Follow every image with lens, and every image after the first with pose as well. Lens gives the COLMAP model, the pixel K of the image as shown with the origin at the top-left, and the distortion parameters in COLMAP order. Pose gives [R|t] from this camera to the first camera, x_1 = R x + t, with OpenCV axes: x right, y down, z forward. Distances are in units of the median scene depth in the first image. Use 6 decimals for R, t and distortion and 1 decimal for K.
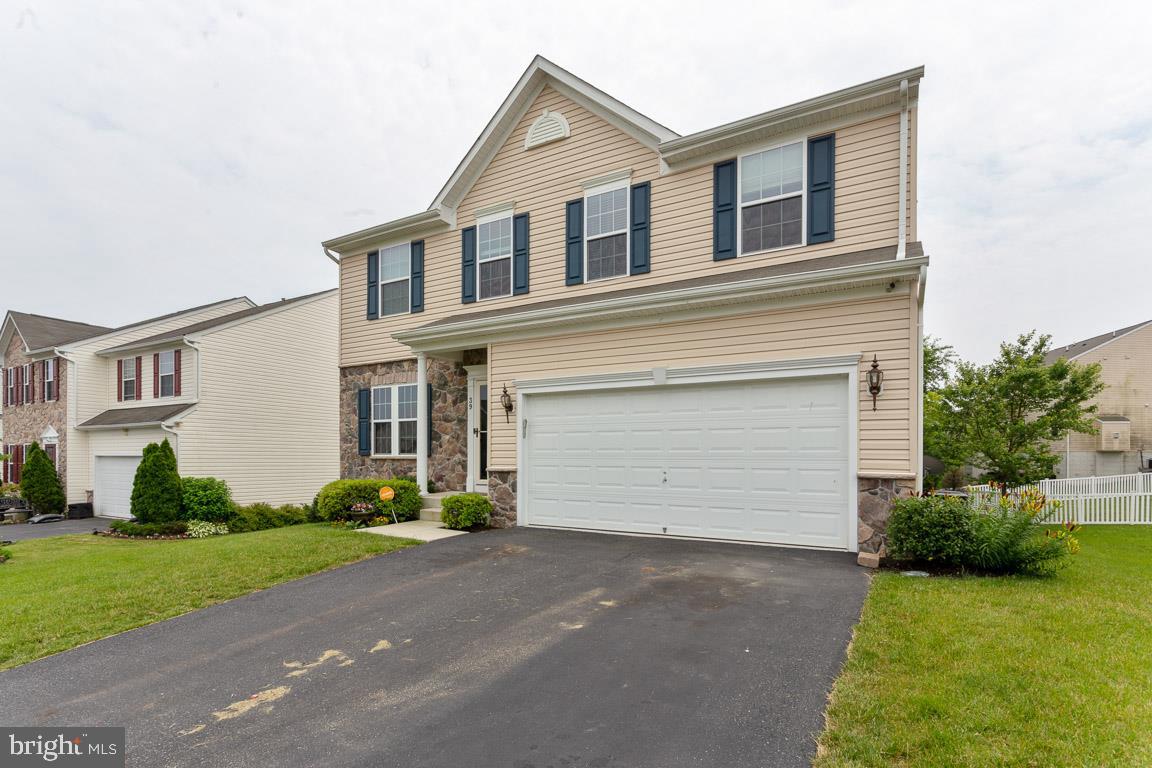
lens RADIAL K [[598.6, 0, 547.6], [0, 598.6, 465.7], [0, 0, 1]] dist [-0.027674, 0.053152]
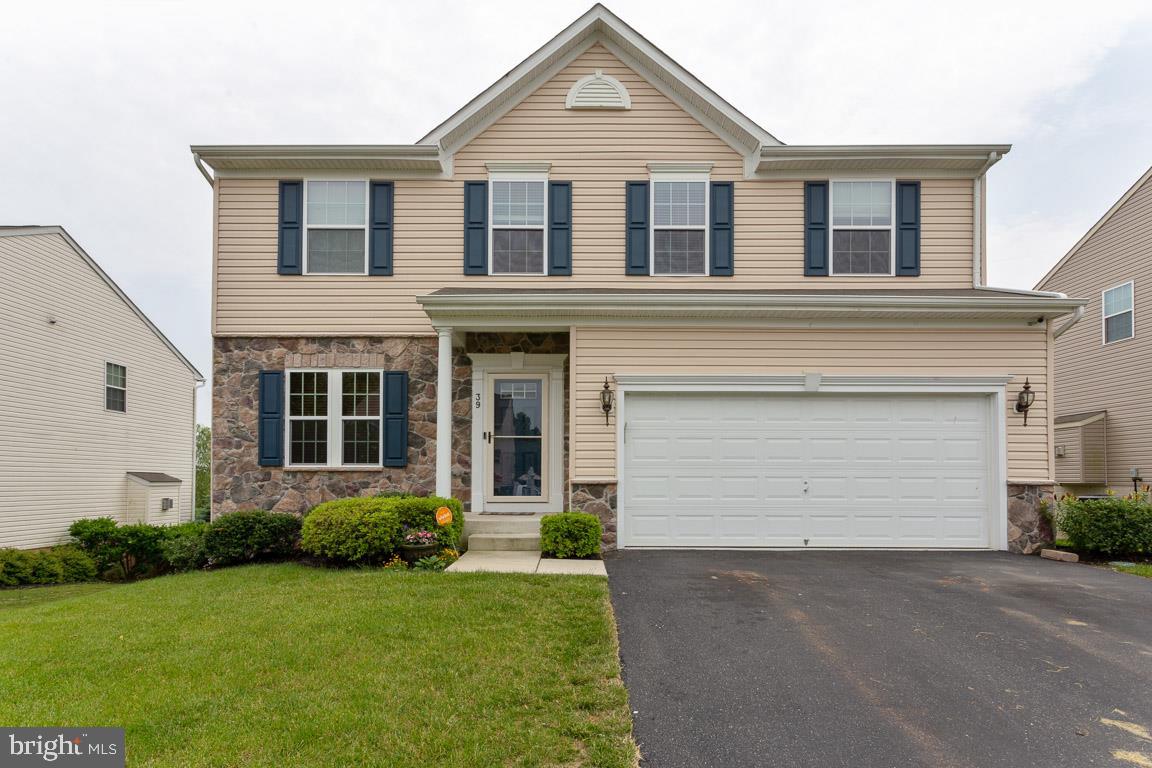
lens RADIAL K [[598.6, 0, 547.6], [0, 598.6, 465.7], [0, 0, 1]] dist [-0.027674, 0.053152]
pose [[0.847552, 0.003011, 0.530705, -0.561874], [0.009287, 0.999747, -0.020504, -0.000213], [-0.530632, 0.022307, 0.847309, 0.330199]]
